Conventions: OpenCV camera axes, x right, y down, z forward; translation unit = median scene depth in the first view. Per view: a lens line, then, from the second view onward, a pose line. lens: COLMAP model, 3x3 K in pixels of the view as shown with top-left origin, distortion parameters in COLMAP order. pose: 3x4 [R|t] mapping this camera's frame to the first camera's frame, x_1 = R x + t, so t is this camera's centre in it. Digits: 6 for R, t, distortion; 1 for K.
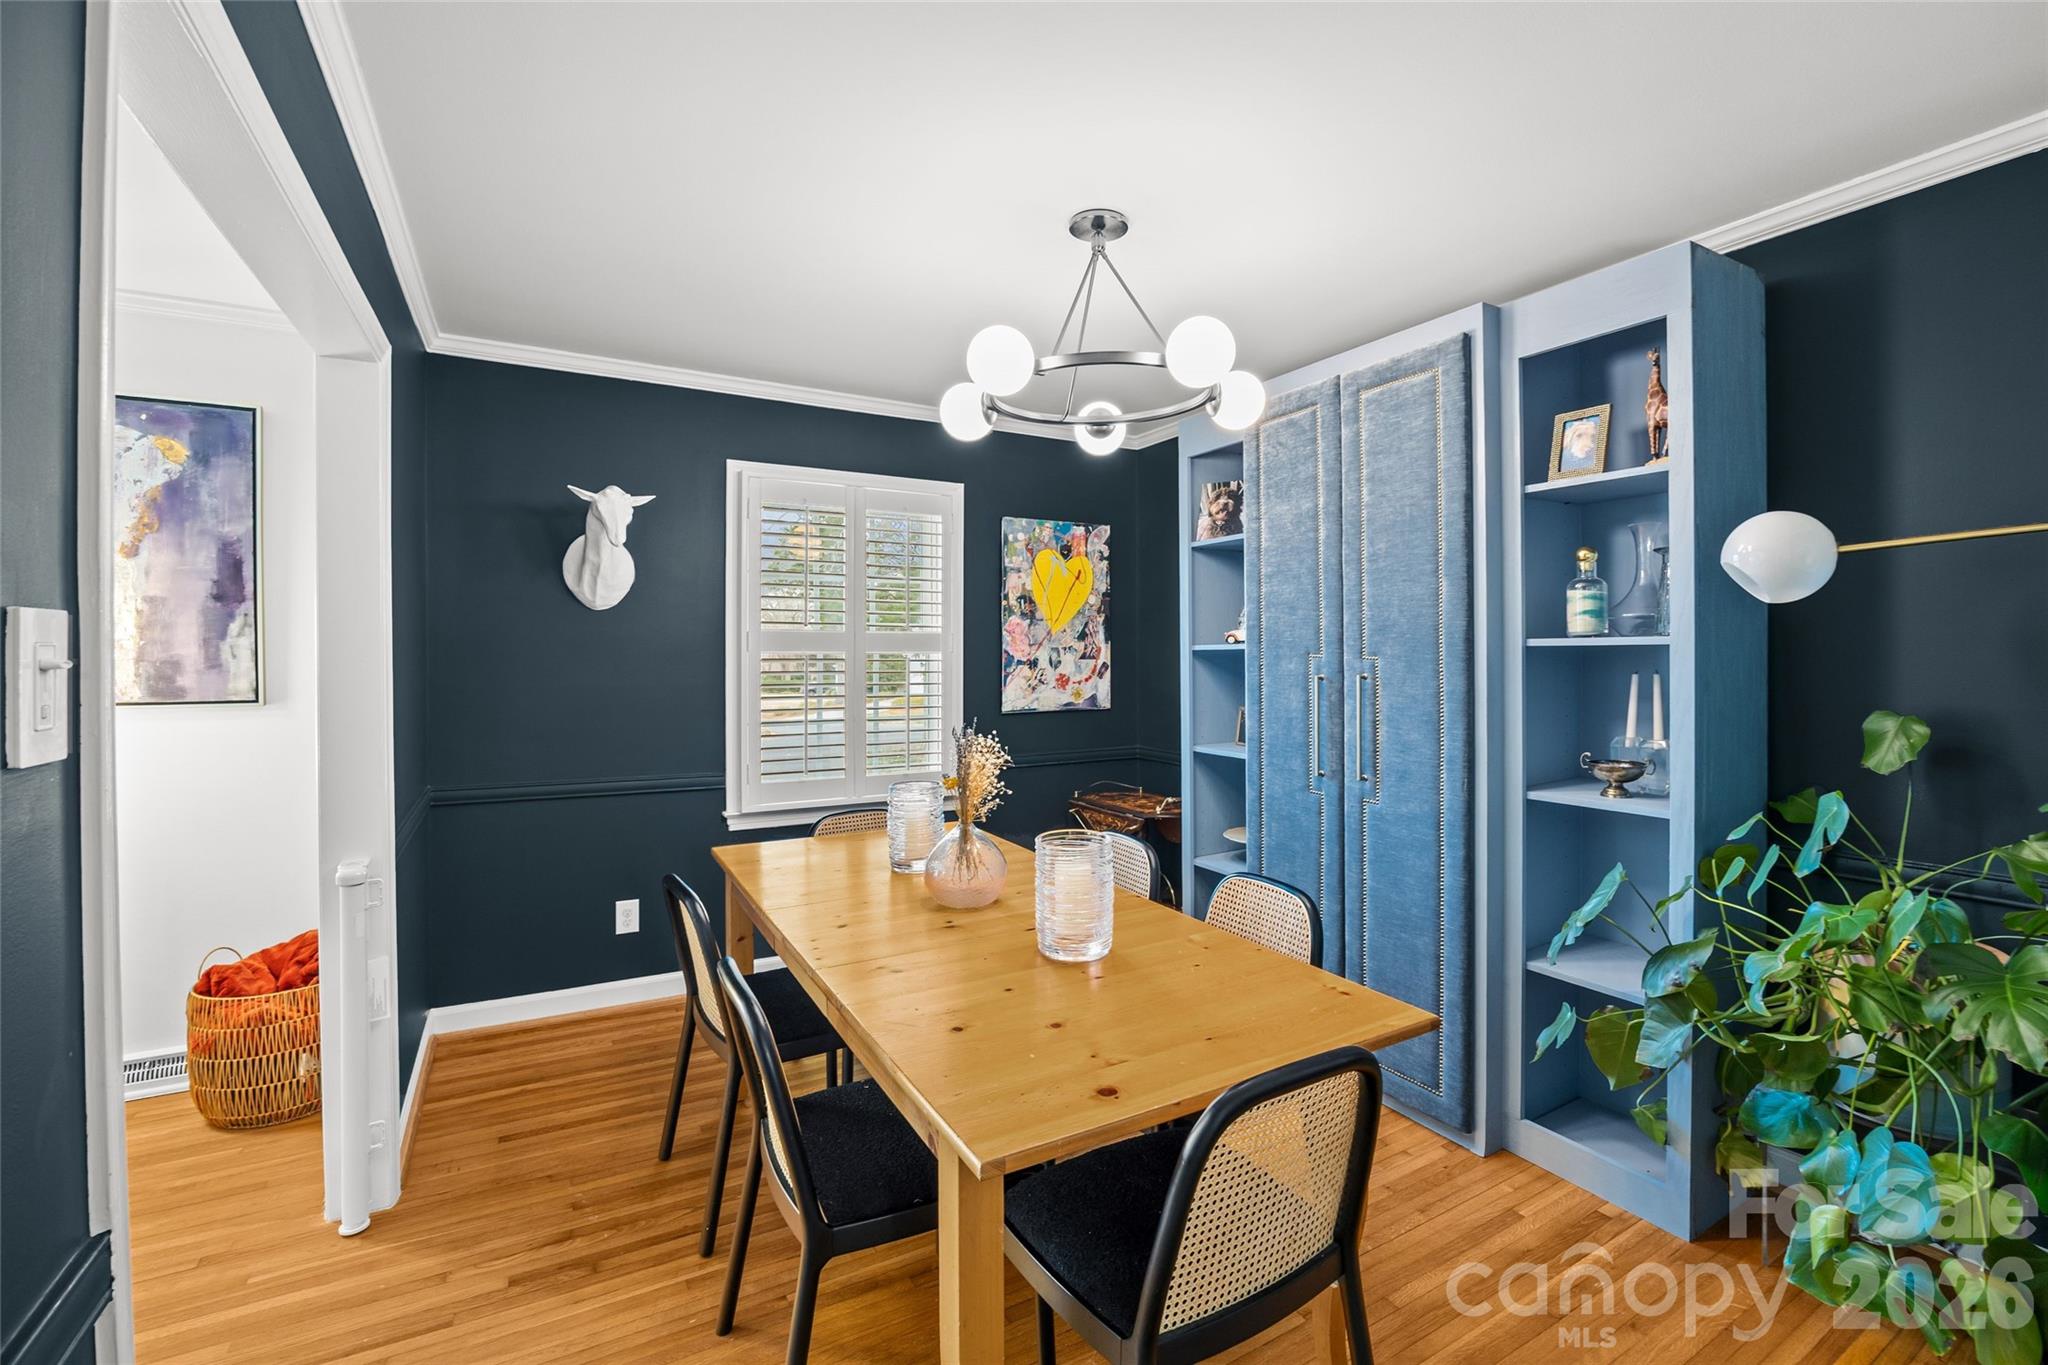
lens RADIAL K [[893.0, 0, 1026.4], [0, 893.0, 663.3], [0, 0, 1]] dist [-0.014904, 0.000298]
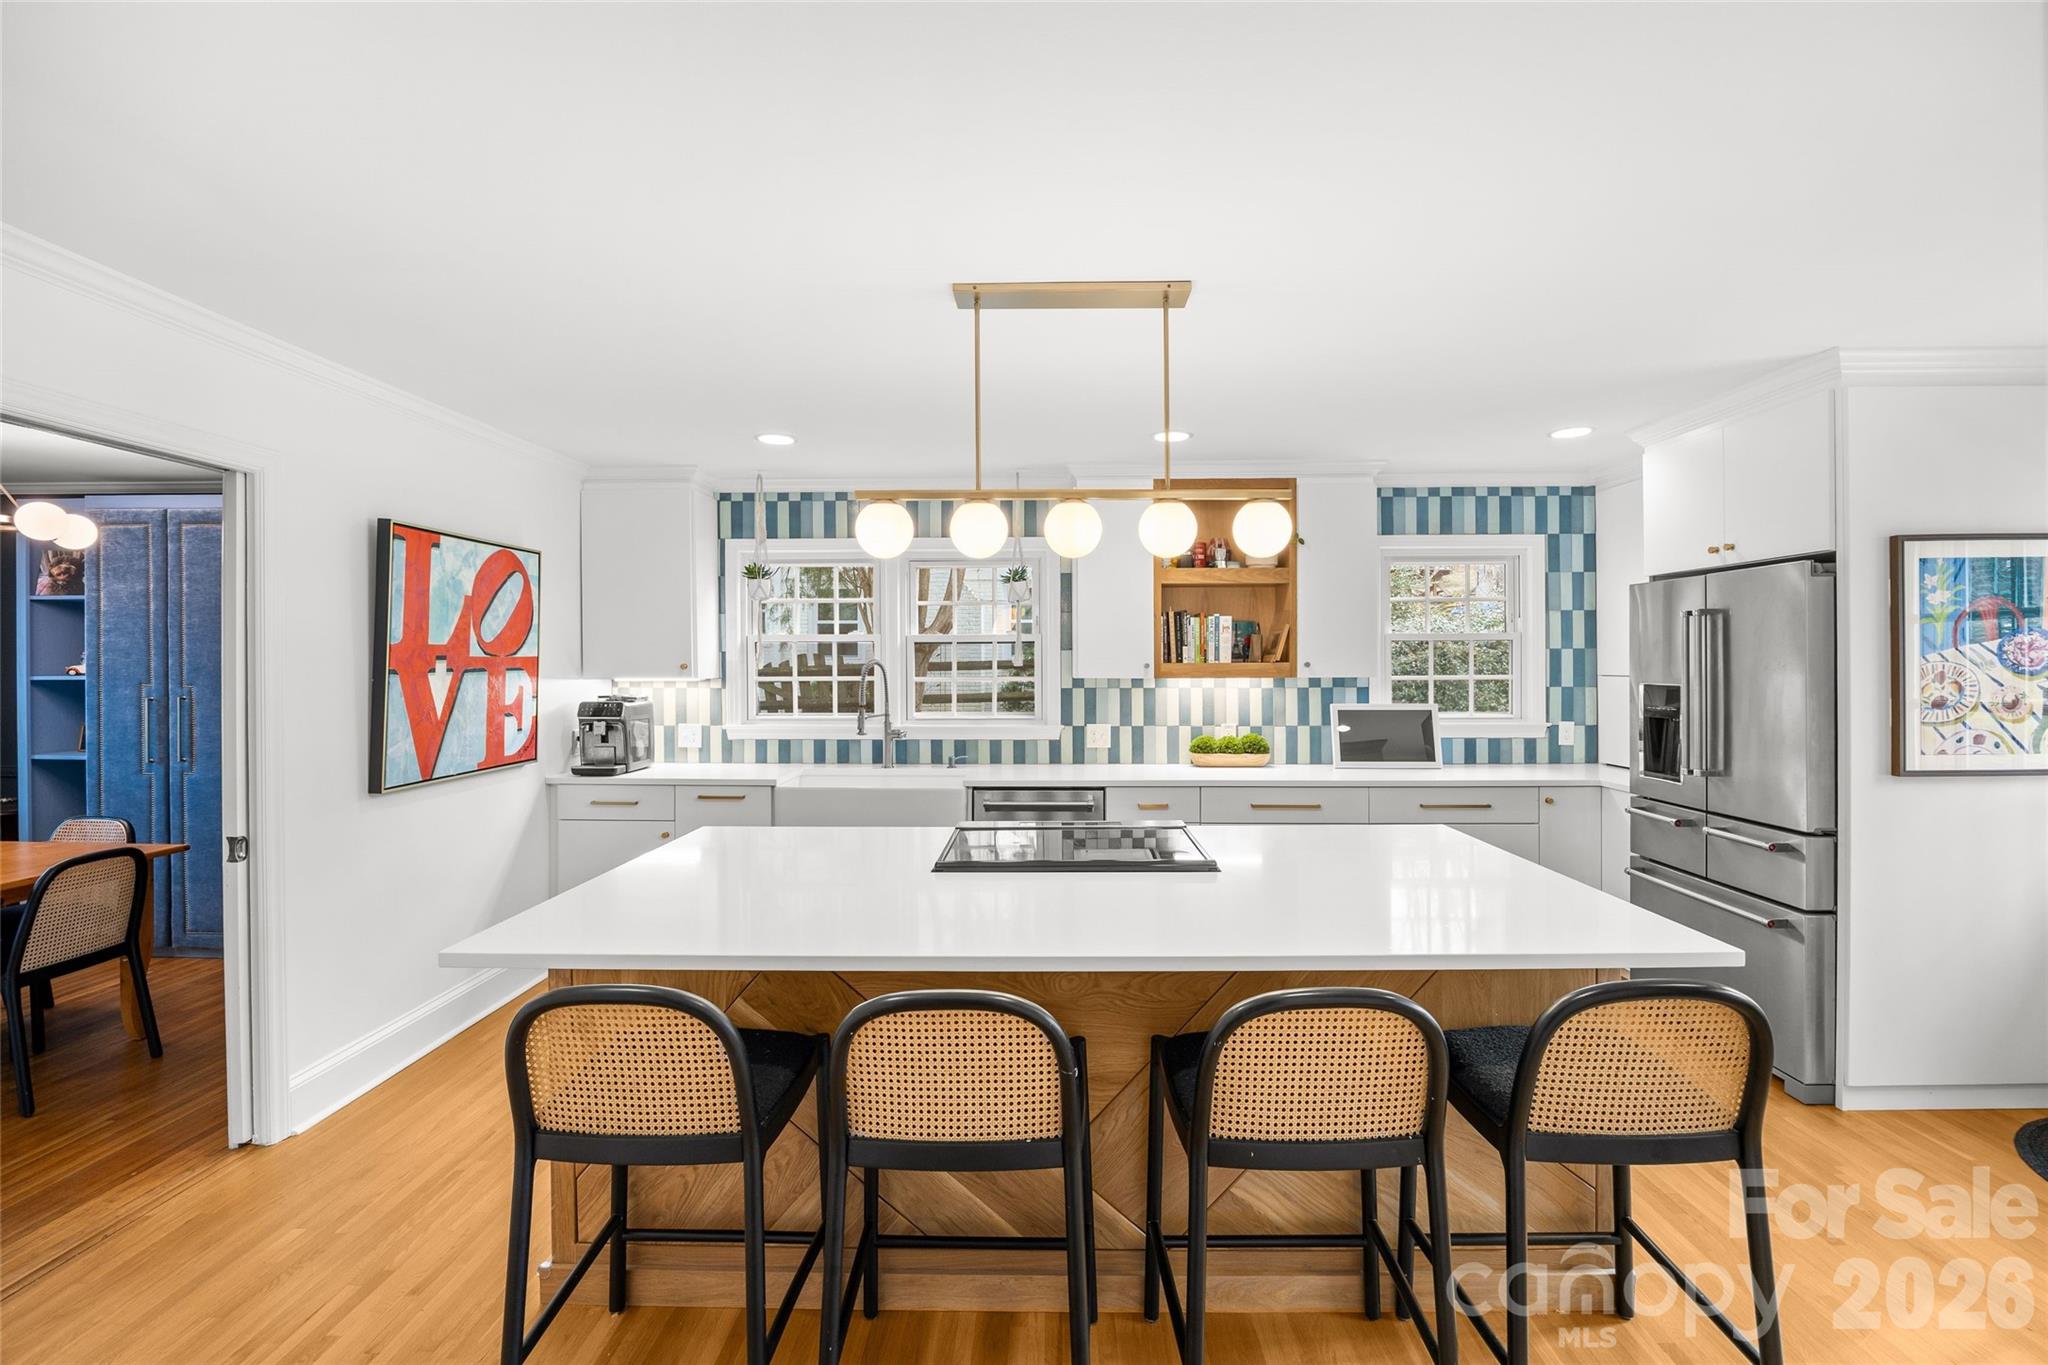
lens RADIAL K [[893.0, 0, 1037.1], [0, 893.0, 668.1], [0, 0, 1]] dist [-0.014904, 0.000298]
pose [[0.501681, 0.004996, 0.865038, -0.218252], [0.004690, 0.999953, -0.008495, -0.017773], [-0.865040, 0.008319, 0.501634, -1.089346]]
